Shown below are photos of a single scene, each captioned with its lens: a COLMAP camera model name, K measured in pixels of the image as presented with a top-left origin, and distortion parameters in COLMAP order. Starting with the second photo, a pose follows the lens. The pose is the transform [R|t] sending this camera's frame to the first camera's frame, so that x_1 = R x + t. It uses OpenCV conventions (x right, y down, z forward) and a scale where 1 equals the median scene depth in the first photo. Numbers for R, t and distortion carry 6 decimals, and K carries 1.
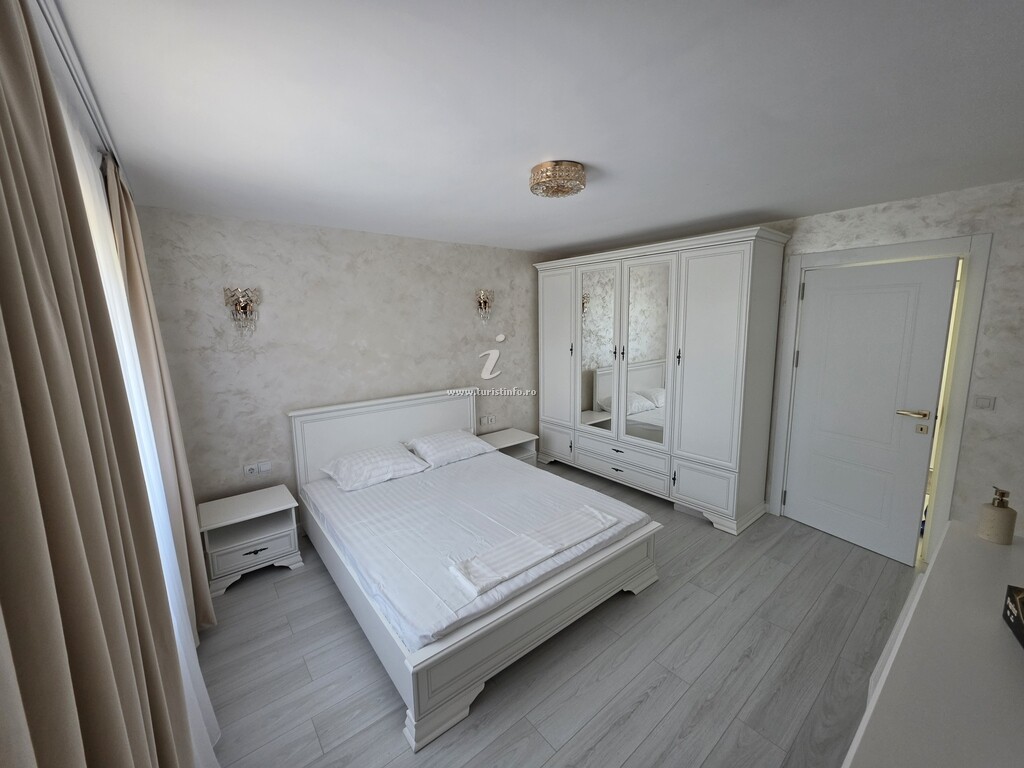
lens RADIAL K [[406.1, 0, 509.8], [0, 406.1, 381.7], [0, 0, 1]] dist [-0.000654, -0.000509]
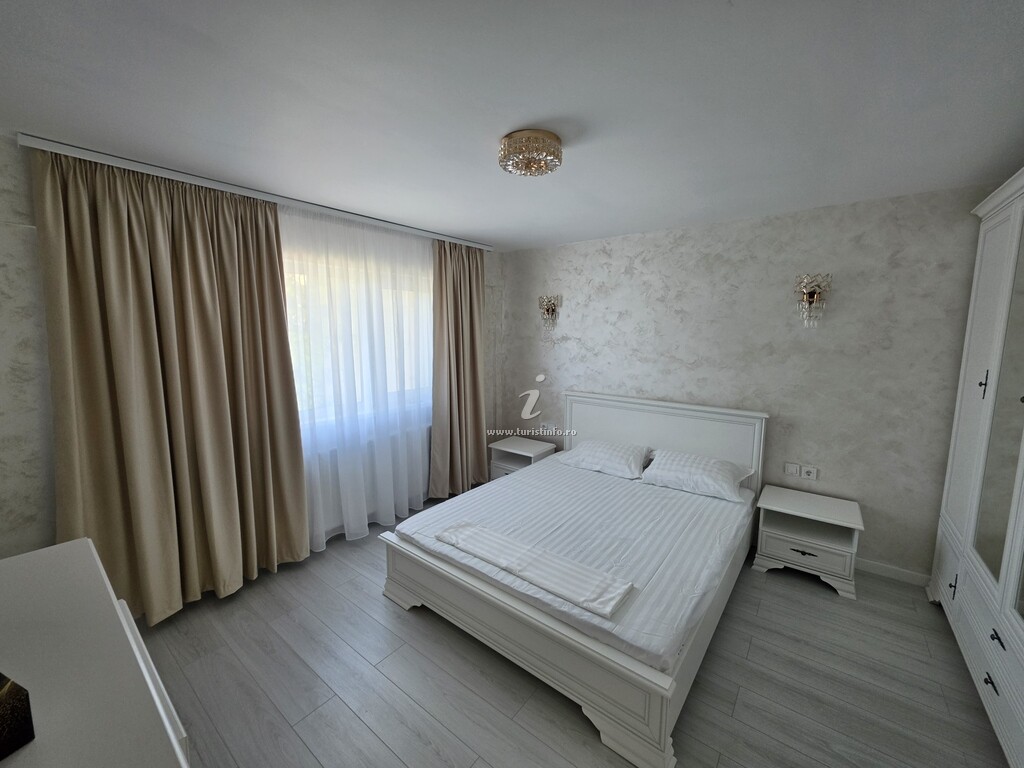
lens RADIAL K [[406.1, 0, 505.6], [0, 406.1, 384.1], [0, 0, 1]] dist [-0.000654, -0.000509]
pose [[0.227491, 0.146836, -0.962646, 0.572542], [-0.159400, 0.980847, 0.111943, -0.053173], [0.960645, 0.127980, 0.246540, 0.445297]]
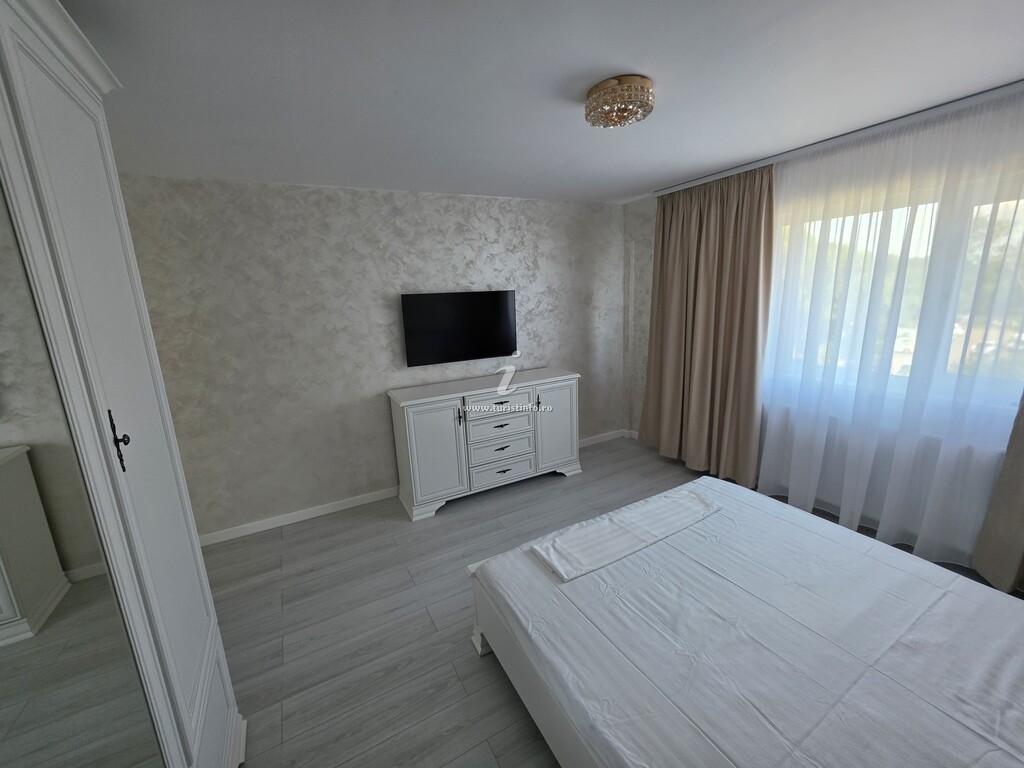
lens RADIAL K [[406.1, 0, 512.4], [0, 406.1, 381.7], [0, 0, 1]] dist [-0.000654, -0.000509]
pose [[-0.984718, 0.024590, 0.172410, 0.115907], [0.086891, 0.927331, 0.364016, -0.159665], [-0.150930, 0.373434, -0.915296, 1.123006]]
